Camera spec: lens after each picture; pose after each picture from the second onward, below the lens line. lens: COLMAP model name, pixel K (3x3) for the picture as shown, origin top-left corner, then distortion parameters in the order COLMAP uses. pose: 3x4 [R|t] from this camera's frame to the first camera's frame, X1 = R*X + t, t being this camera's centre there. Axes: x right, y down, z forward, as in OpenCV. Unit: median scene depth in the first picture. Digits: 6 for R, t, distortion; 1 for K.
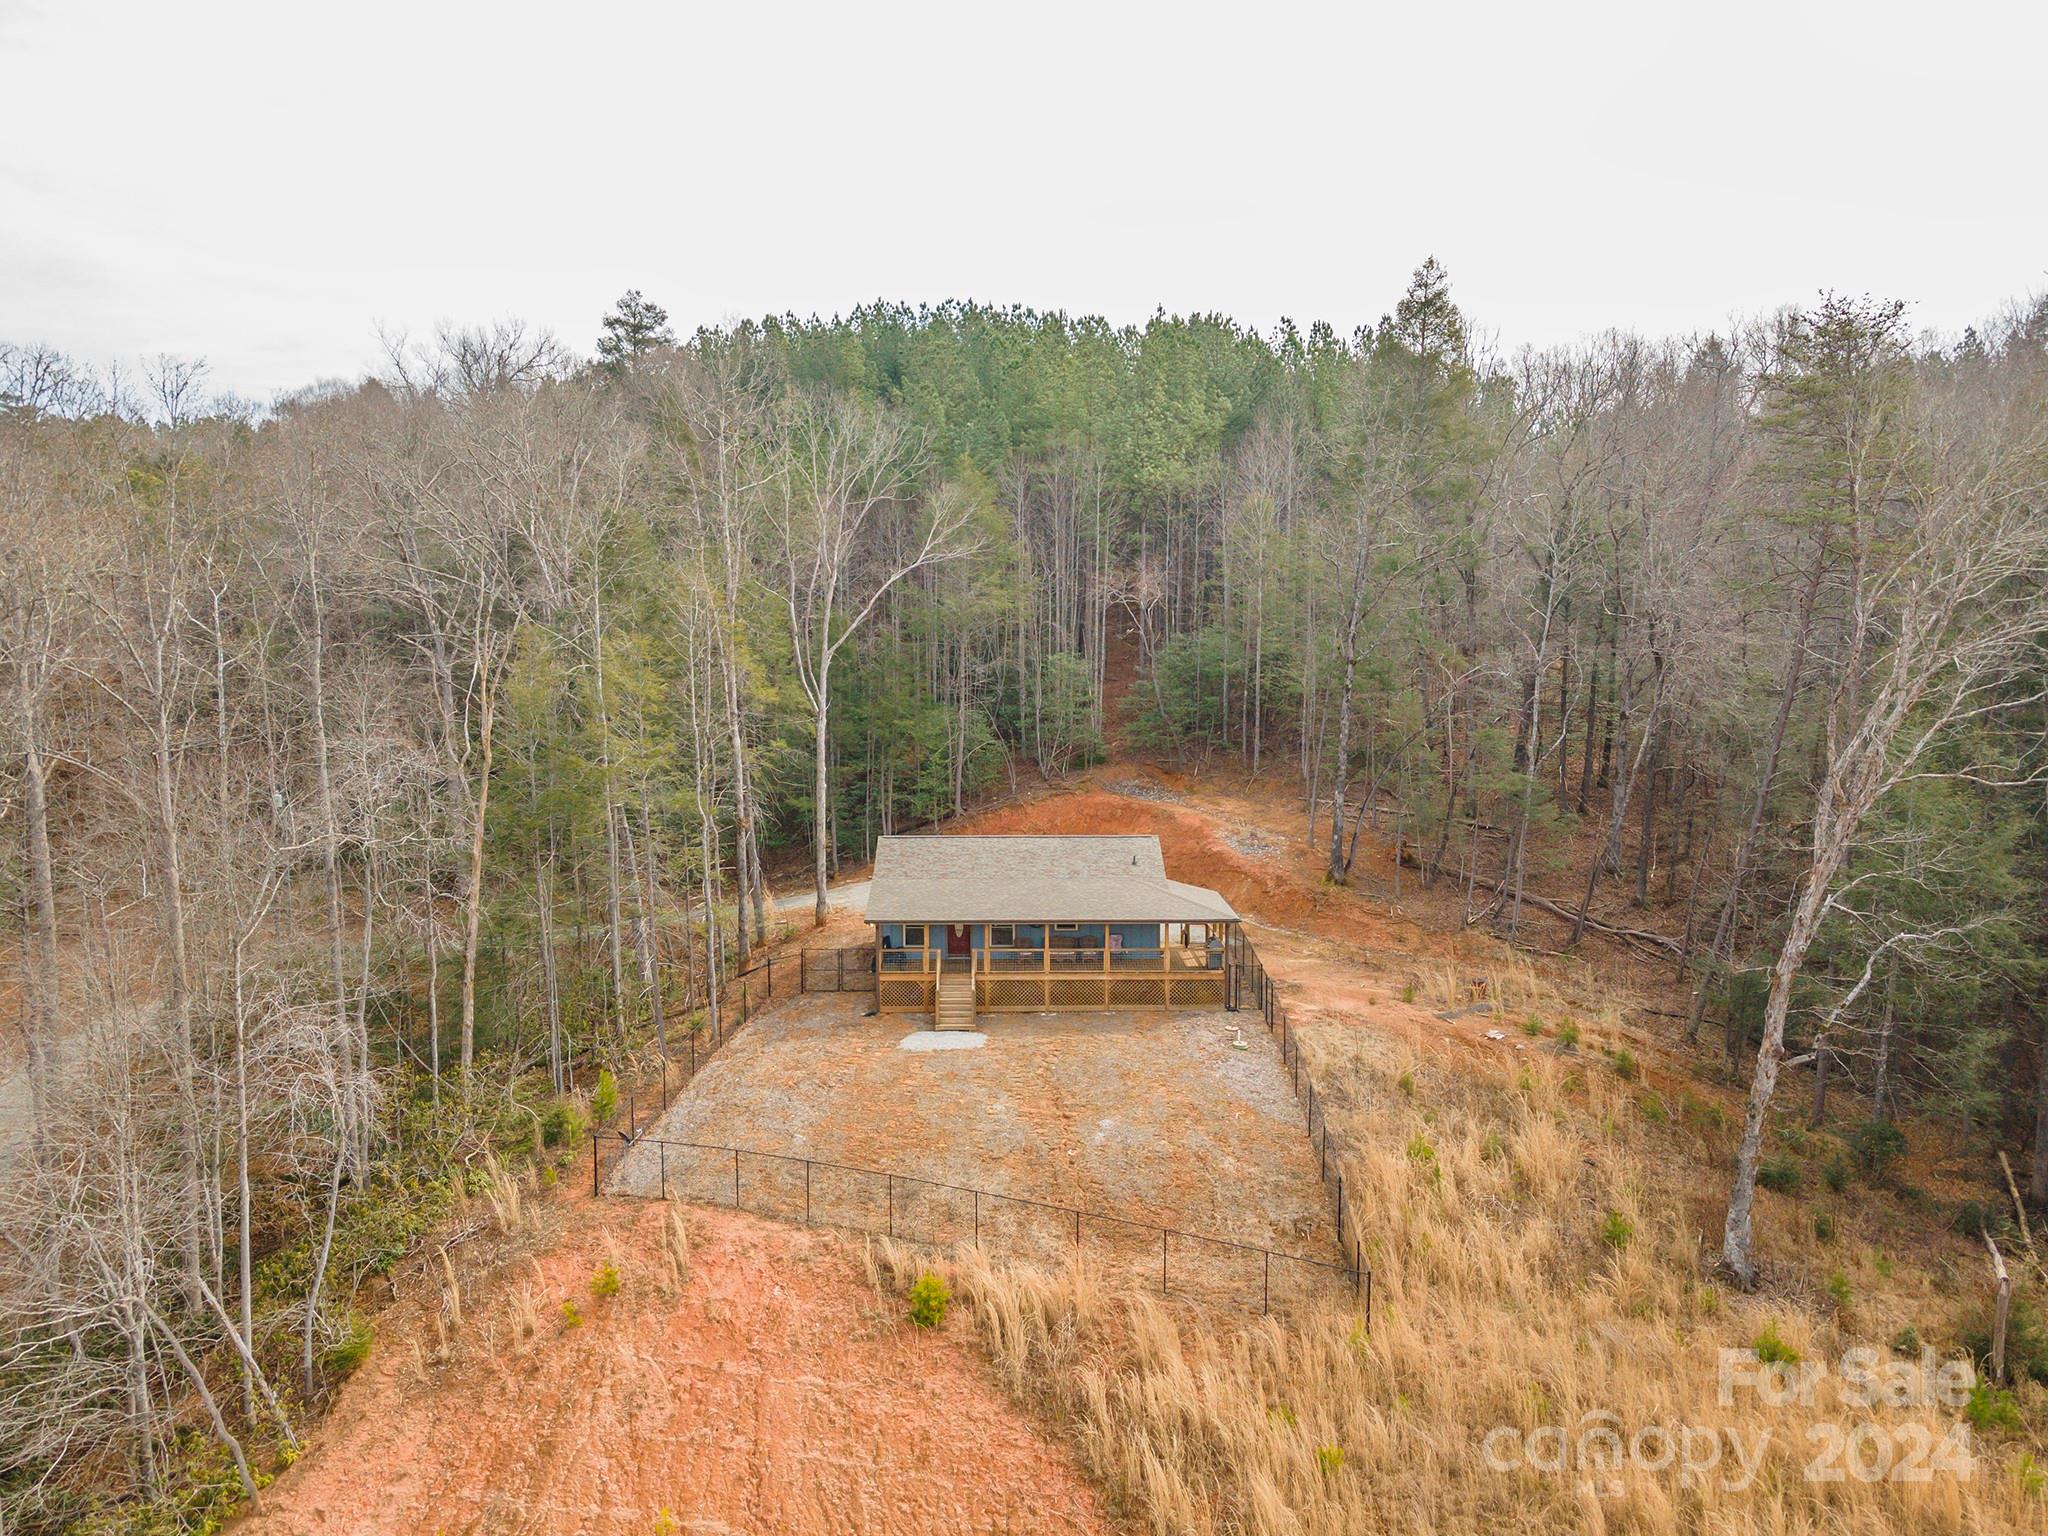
lens RADIAL K [[1483.6, 0, 1009.0], [0, 1483.6, 758.0], [0, 0, 1]] dist [0.040989, 0.024529]
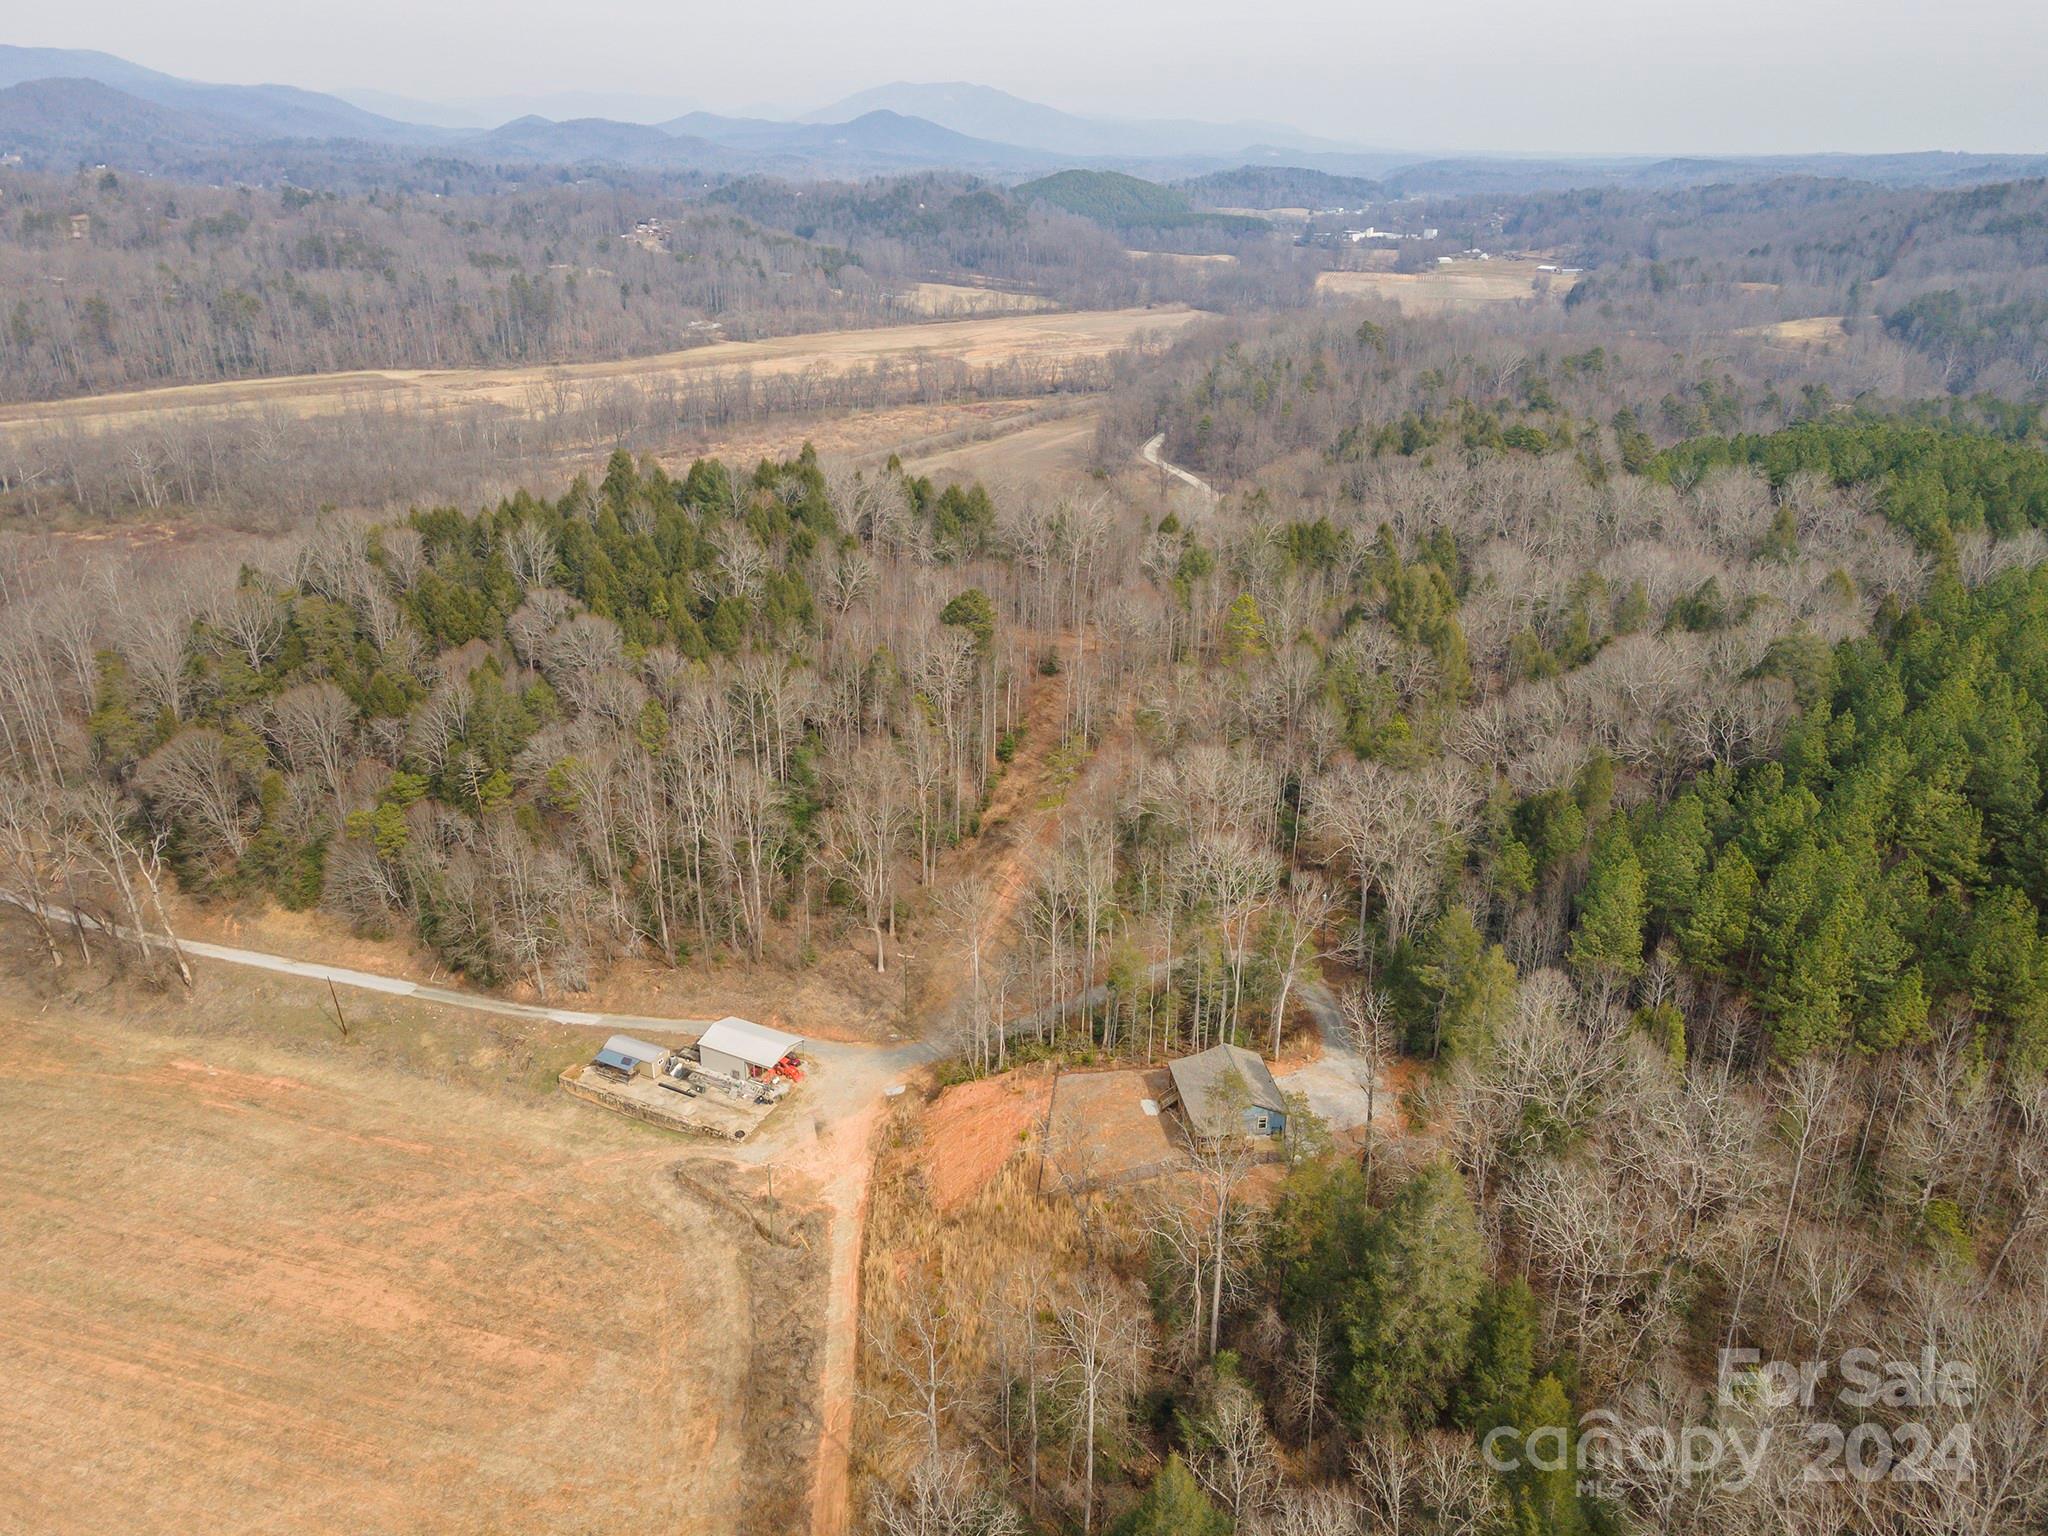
lens RADIAL K [[1483.6, 0, 1011.3], [0, 1483.6, 758.6], [0, 0, 1]] dist [0.040989, 0.024529]
pose [[0.125422, 0.382438, -0.915429, 2.962084], [-0.104586, 0.922671, 0.371134, -1.917864], [0.986575, 0.049193, 0.155721, 0.184832]]
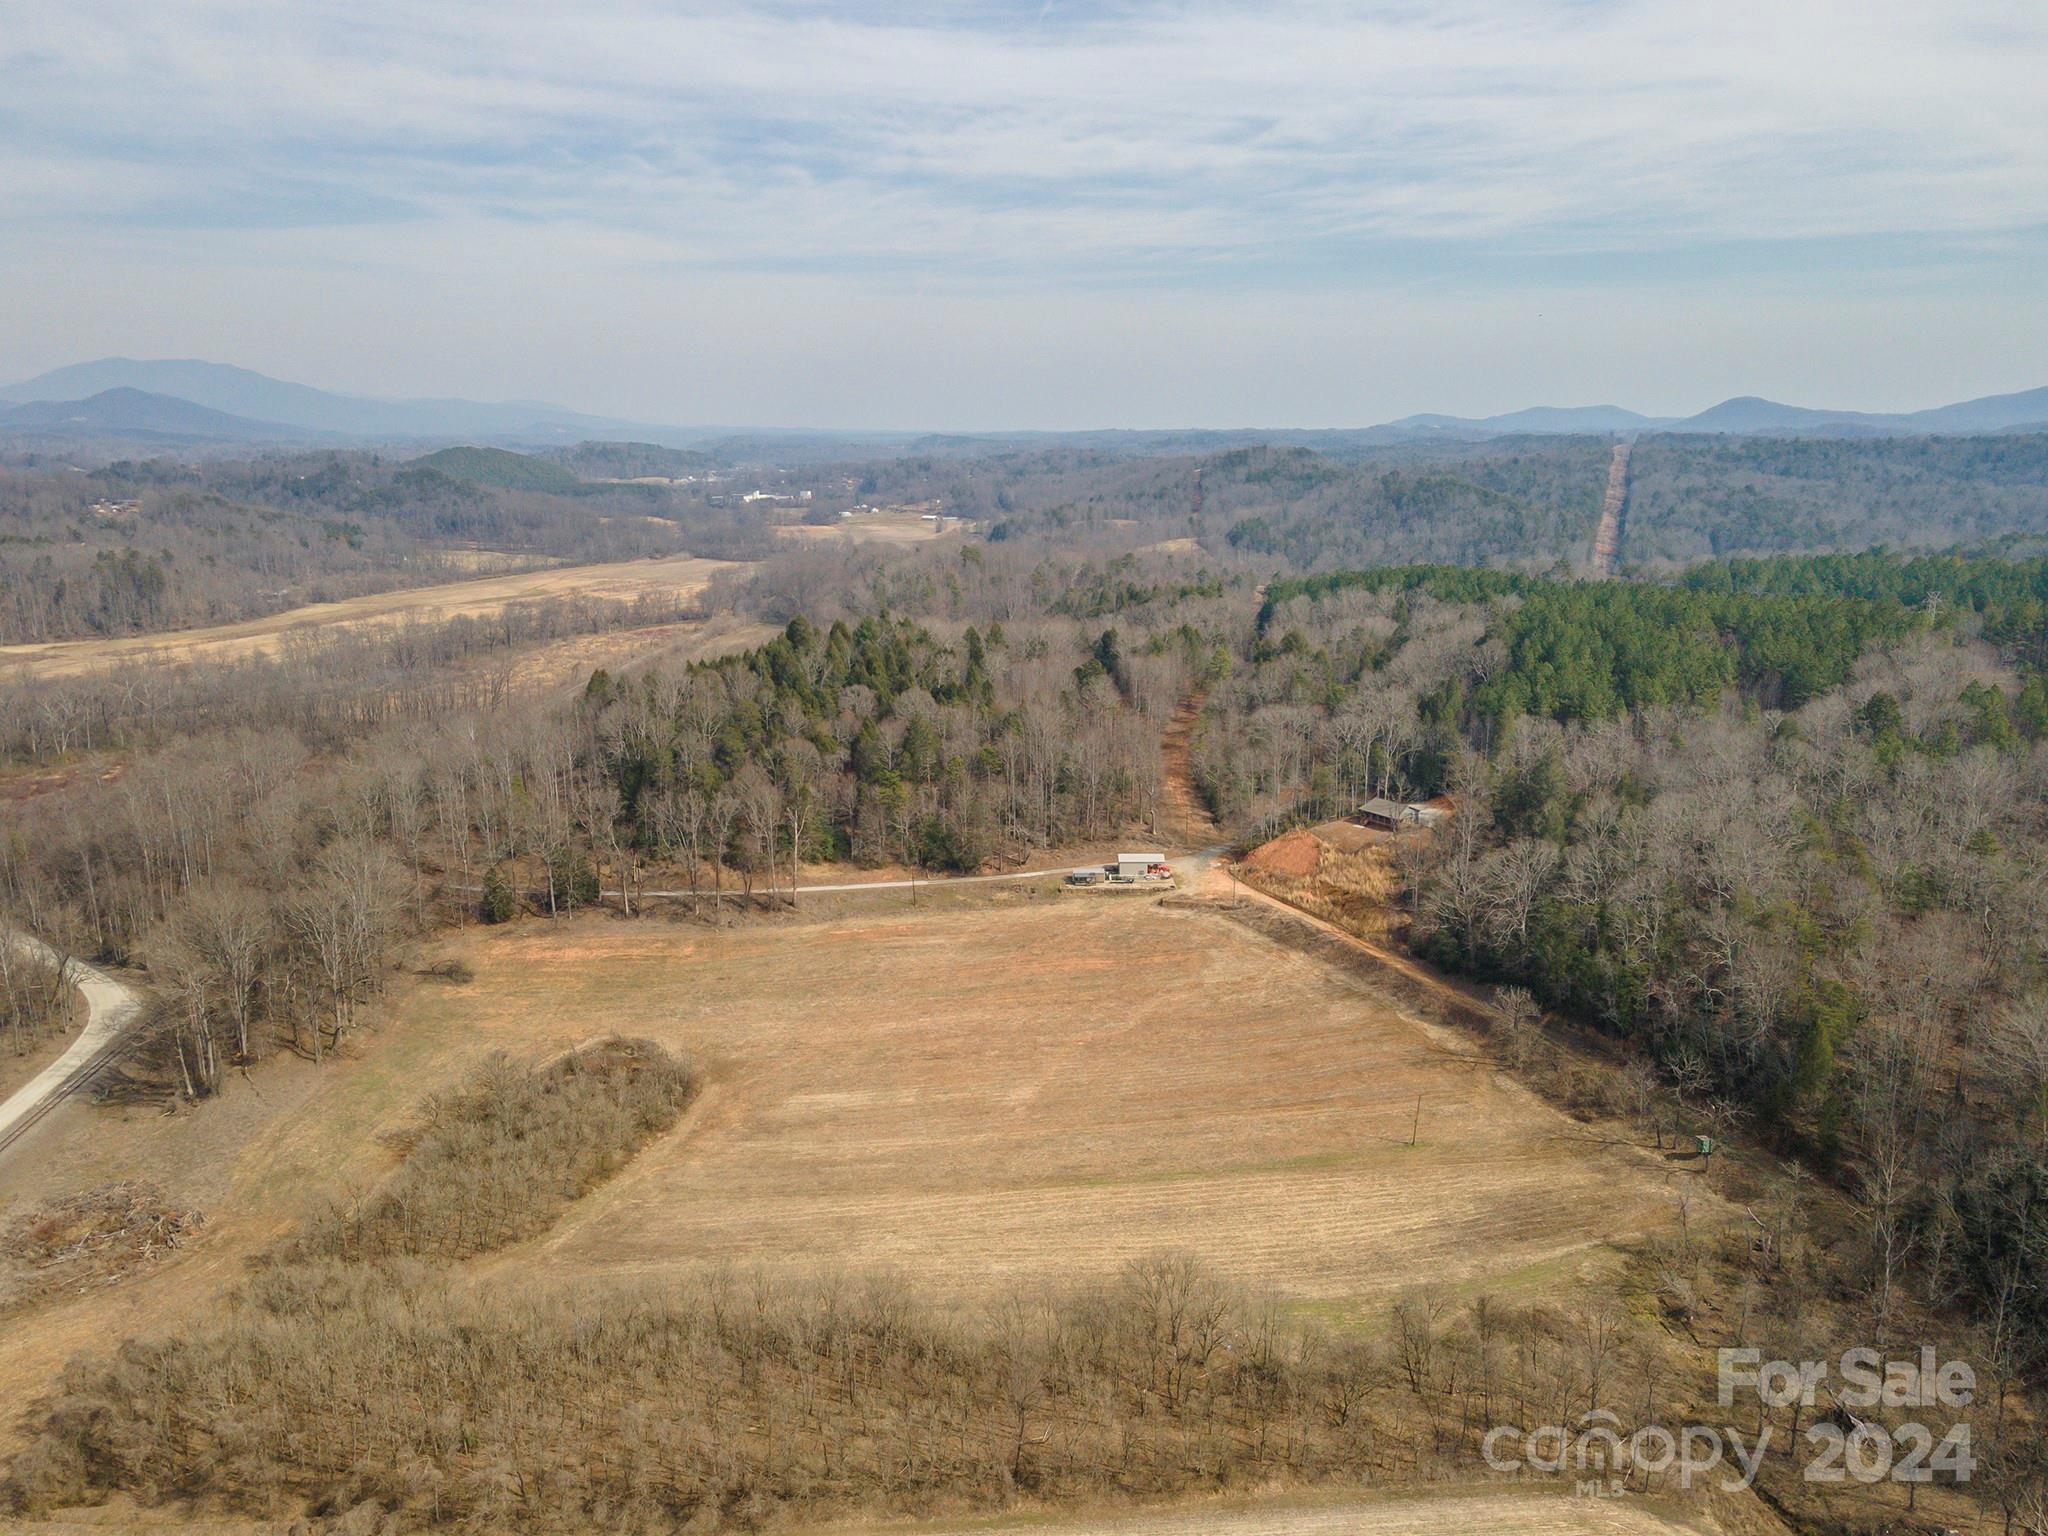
lens RADIAL K [[1483.6, 0, 1012.1], [0, 1483.6, 765.7], [0, 0, 1]] dist [0.040989, 0.024529]
pose [[0.556033, 0.189032, -0.809378, 5.647582], [-0.077610, 0.981348, 0.175879, -1.458340], [0.827529, -0.034979, 0.560333, -5.225343]]
